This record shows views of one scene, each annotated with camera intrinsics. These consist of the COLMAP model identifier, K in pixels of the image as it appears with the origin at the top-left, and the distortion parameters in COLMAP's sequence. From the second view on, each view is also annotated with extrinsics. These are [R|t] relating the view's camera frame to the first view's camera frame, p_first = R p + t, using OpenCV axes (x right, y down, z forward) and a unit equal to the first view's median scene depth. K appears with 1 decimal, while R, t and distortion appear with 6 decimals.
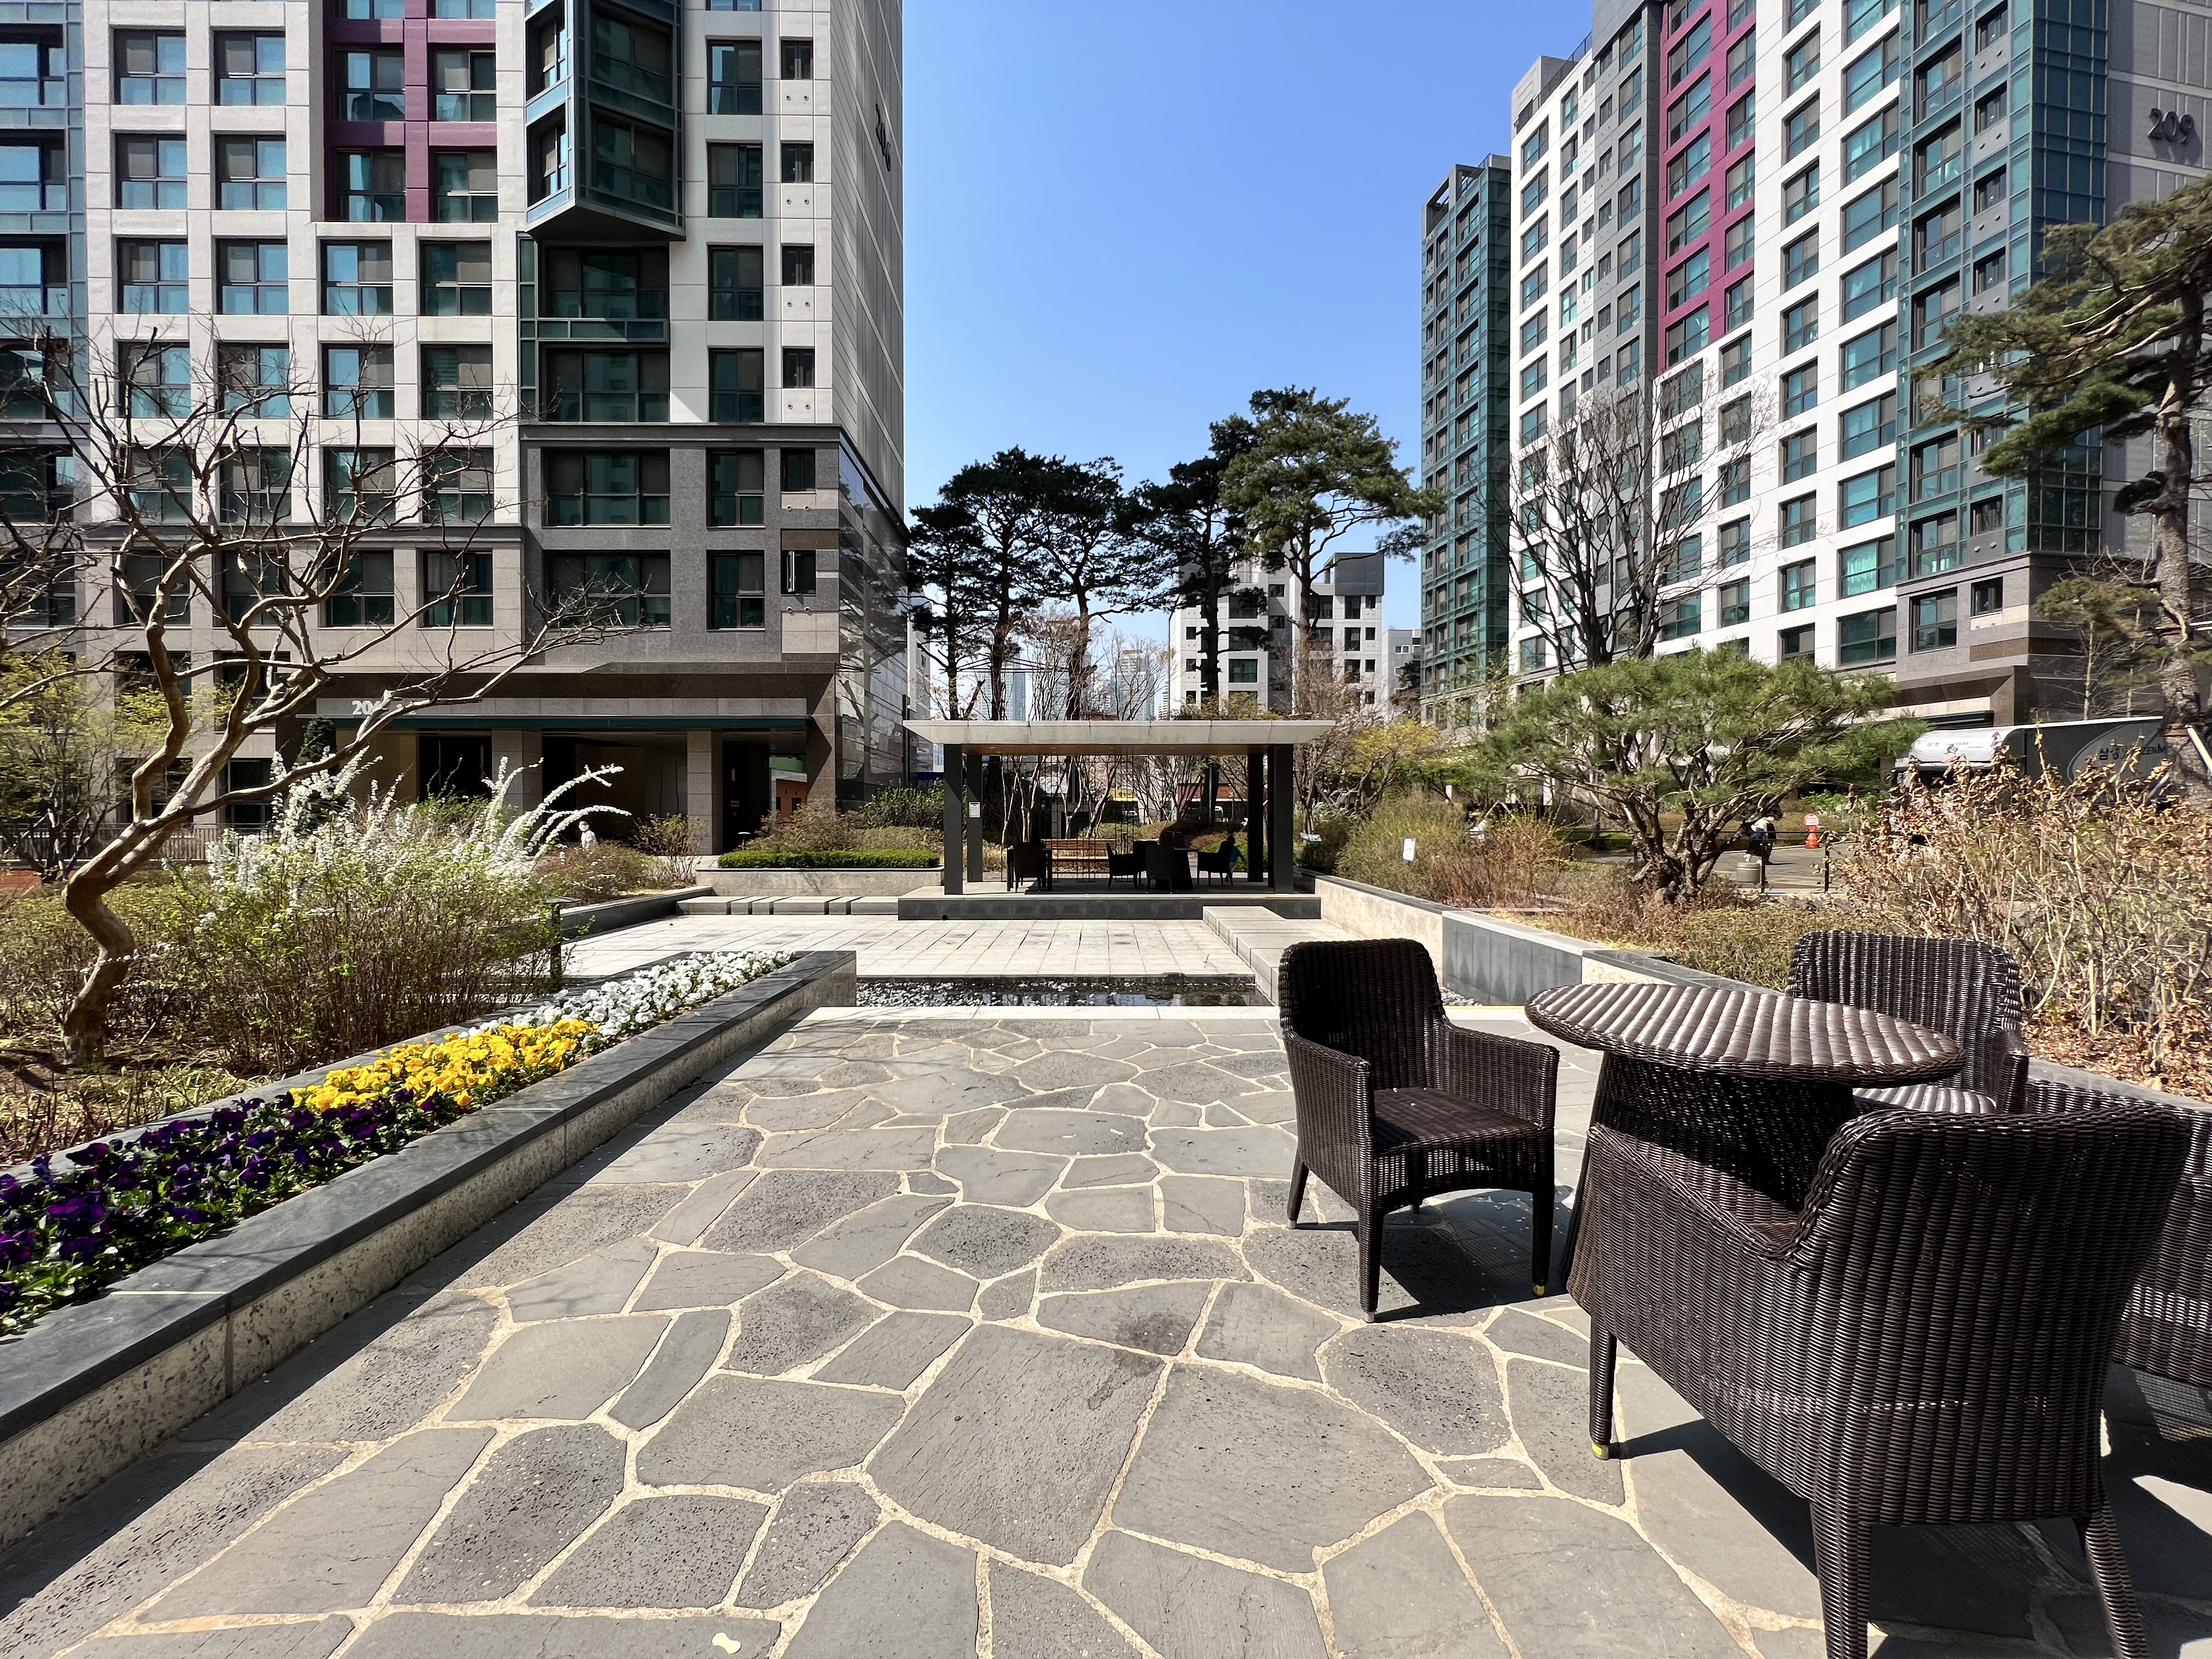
lens RADIAL K [[884.2, 0, 1106.0], [0, 884.2, 829.5], [0, 0, 1]] dist [-0.000744, 0.000206]
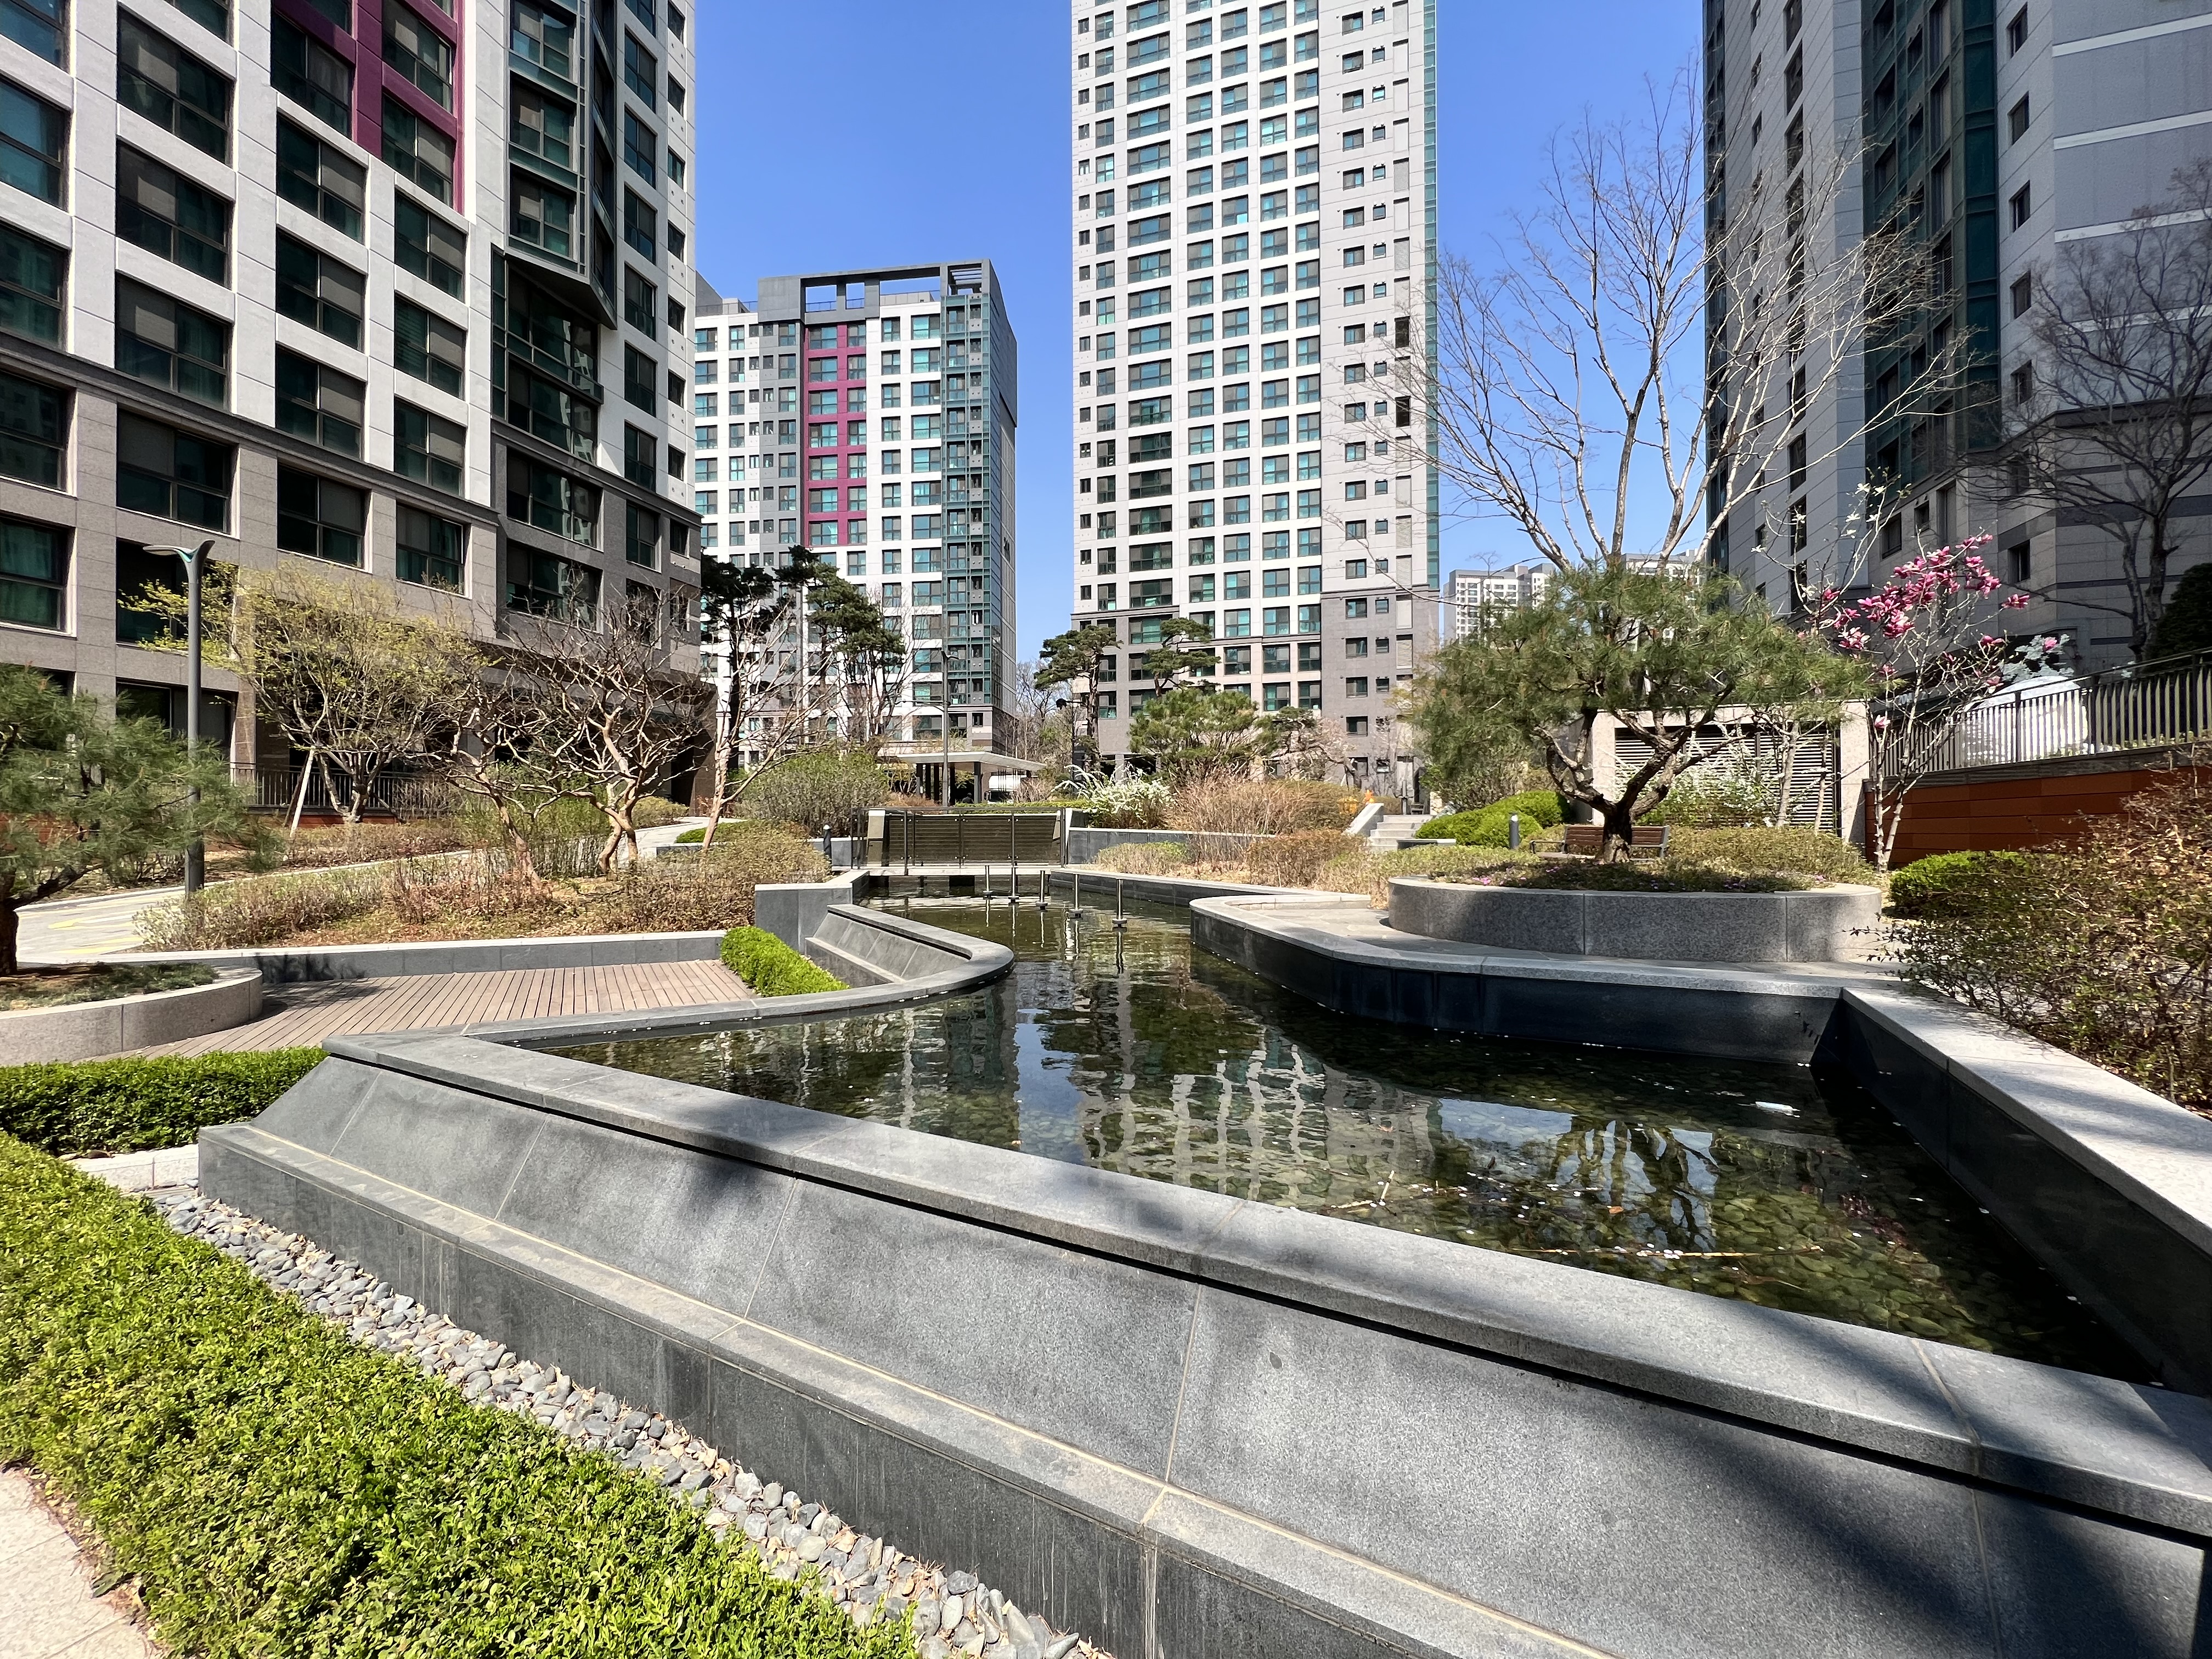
lens RADIAL K [[884.2, 0, 1106.0], [0, 884.2, 829.5], [0, 0, 1]] dist [-0.000744, 0.000206]
pose [[0.303162, 0.004173, 0.952930, -1.467614], [0.018705, 0.999772, -0.010329, 0.076483], [-0.952755, 0.020956, 0.303015, -0.044741]]
